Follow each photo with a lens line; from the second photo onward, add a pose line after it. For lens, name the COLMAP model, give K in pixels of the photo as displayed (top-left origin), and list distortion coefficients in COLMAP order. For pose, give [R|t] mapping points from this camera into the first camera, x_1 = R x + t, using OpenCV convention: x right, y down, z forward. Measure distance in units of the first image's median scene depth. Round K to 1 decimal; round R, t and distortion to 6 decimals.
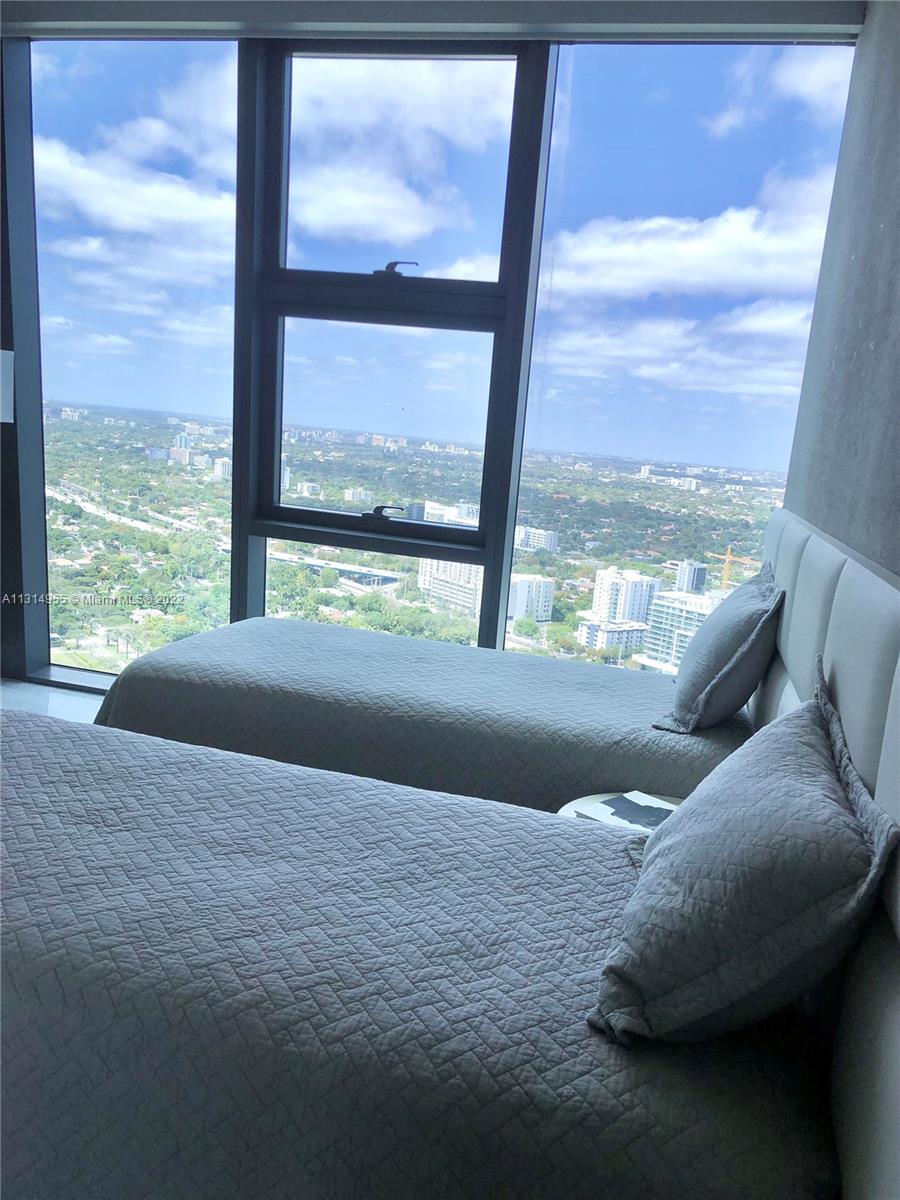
lens RADIAL K [[963.5, 0, 451.4], [0, 963.5, 603.5], [0, 0, 1]] dist [0.058252, -0.064601]
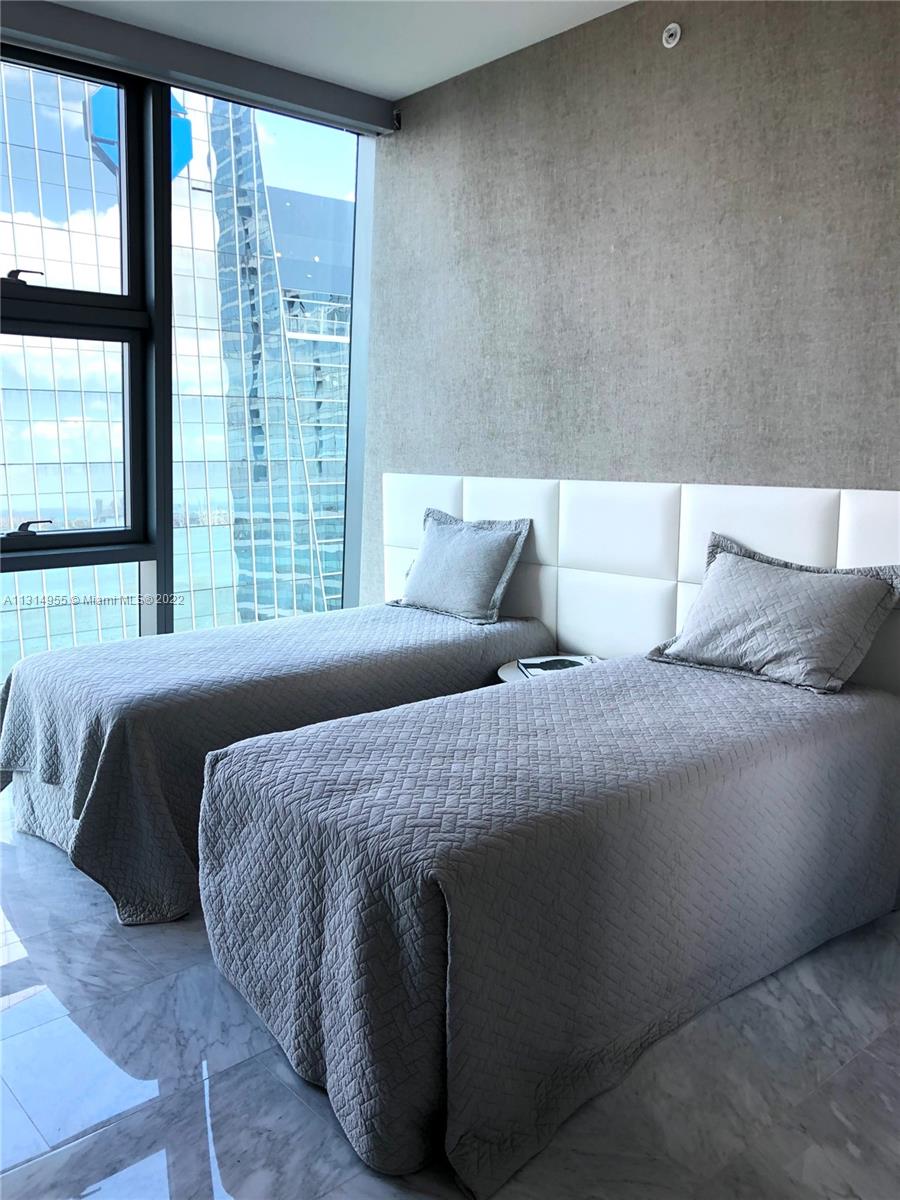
lens RADIAL K [[963.5, 0, 450.3], [0, 963.5, 598.9], [0, 0, 1]] dist [0.058252, -0.064601]
pose [[0.561624, -0.231406, 0.794374, -0.573247], [0.195763, 0.969997, 0.144161, -0.077377], [-0.803900, 0.074544, 0.590074, 0.089565]]
